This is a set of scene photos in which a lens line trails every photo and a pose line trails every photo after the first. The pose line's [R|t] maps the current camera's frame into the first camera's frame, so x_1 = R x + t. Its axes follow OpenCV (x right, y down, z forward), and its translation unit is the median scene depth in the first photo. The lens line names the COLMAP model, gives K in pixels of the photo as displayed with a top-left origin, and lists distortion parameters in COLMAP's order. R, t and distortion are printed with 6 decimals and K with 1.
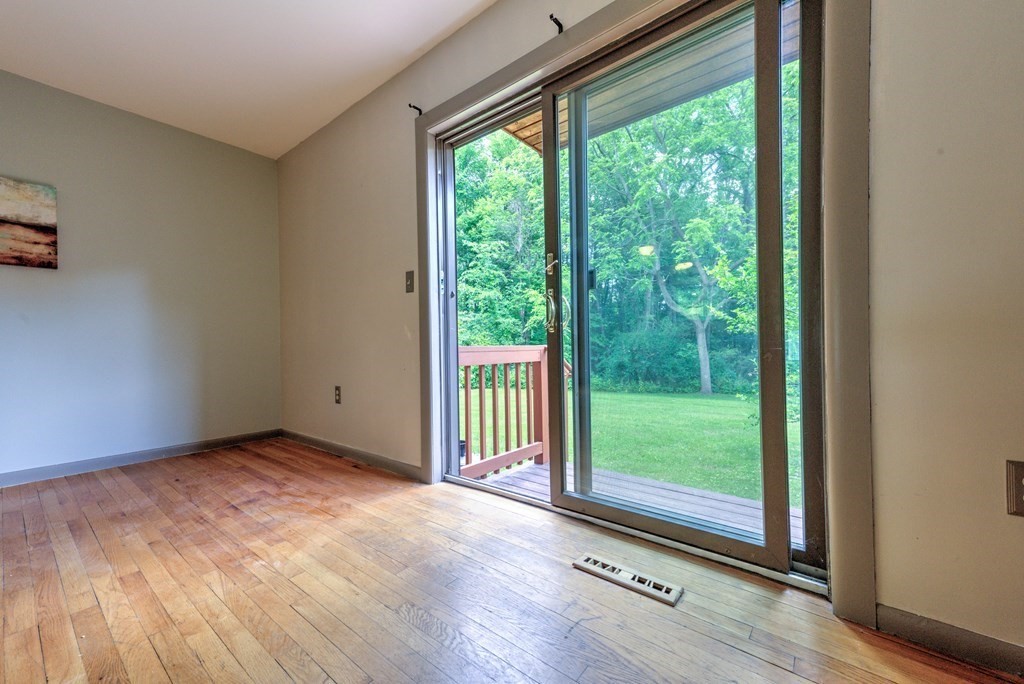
lens RADIAL K [[401.3, 0, 514.8], [0, 401.3, 343.4], [0, 0, 1]] dist [-0.003593, -0.000455]
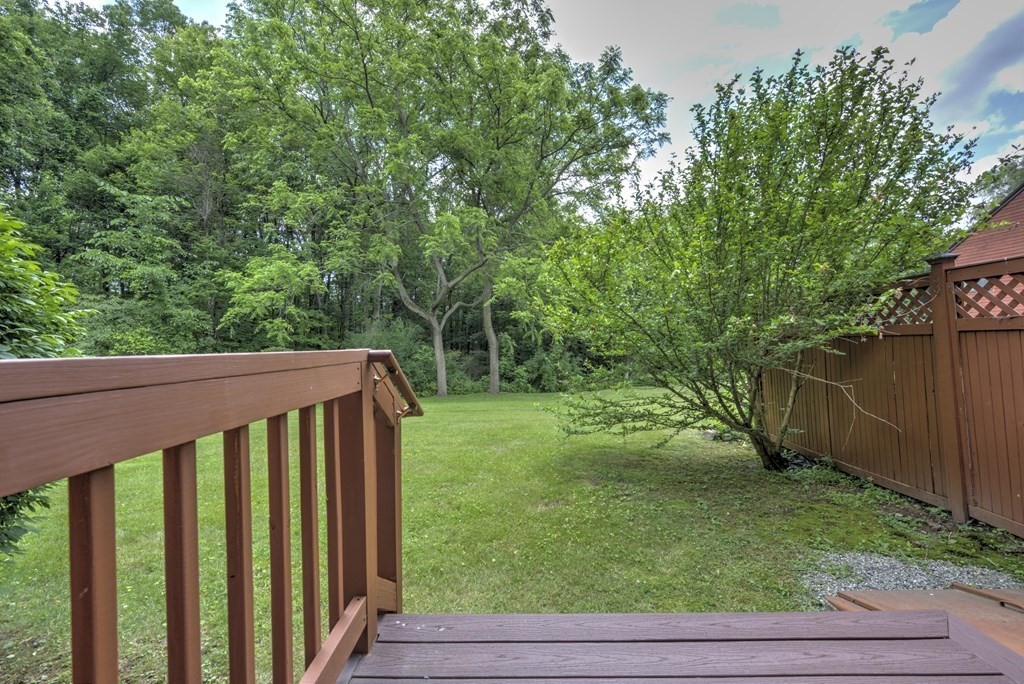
lens RADIAL K [[401.3, 0, 506.4], [0, 401.3, 343.9], [0, 0, 1]] dist [-0.003593, -0.000455]
pose [[0.784358, 0.003065, 0.620301, -0.013120], [-0.000328, 0.999990, -0.004525, 0.000163], [-0.620309, 0.003346, 0.784351, 0.111543]]
